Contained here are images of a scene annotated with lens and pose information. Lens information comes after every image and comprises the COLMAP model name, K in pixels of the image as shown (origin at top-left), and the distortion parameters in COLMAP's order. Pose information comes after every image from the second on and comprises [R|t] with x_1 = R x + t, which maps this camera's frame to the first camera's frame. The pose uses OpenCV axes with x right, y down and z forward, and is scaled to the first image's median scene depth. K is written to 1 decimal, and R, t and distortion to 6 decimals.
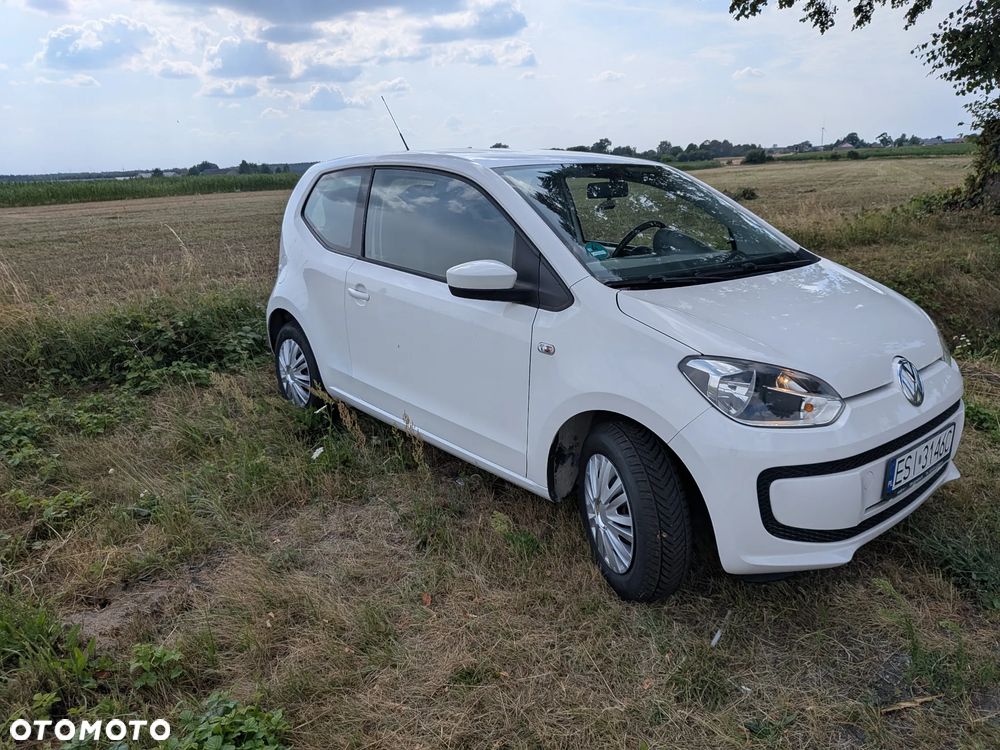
lens RADIAL K [[784.3, 0, 500.0], [0, 784.3, 375.0], [0, 0, 1]] dist [0.002800, -0.000575]
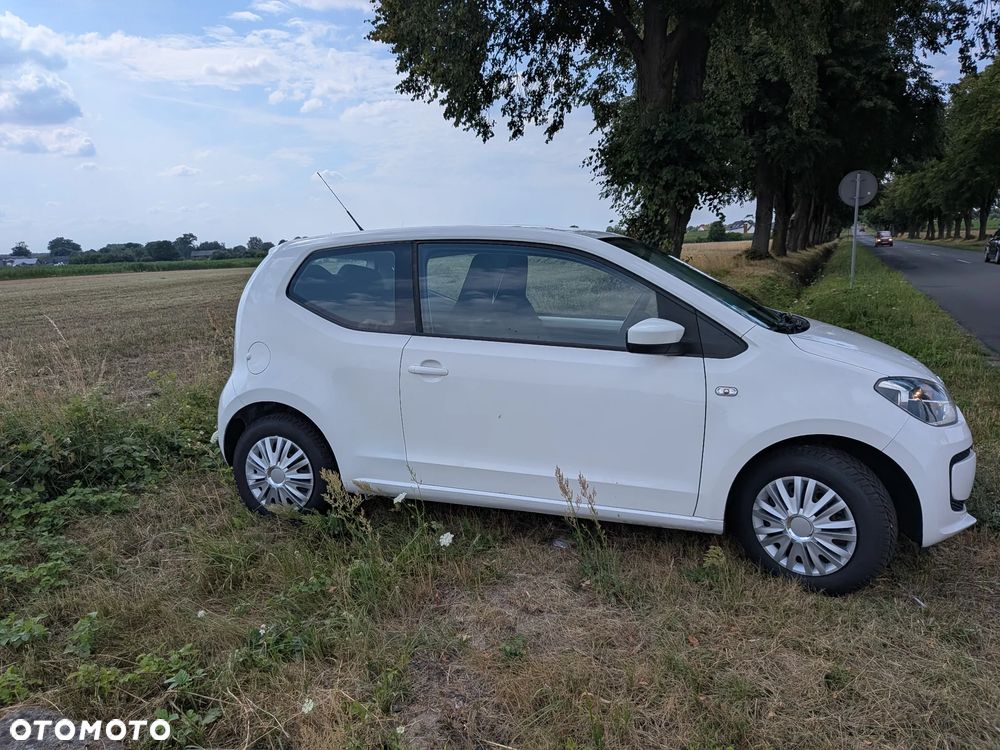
lens RADIAL K [[784.3, 0, 500.0], [0, 784.3, 375.0], [0, 0, 1]] dist [0.002800, -0.000575]
pose [[0.862400, -0.082152, 0.499516, -0.582723], [0.139840, 0.987009, -0.079103, -0.010083], [-0.486529, 0.138071, 0.862685, 0.140035]]
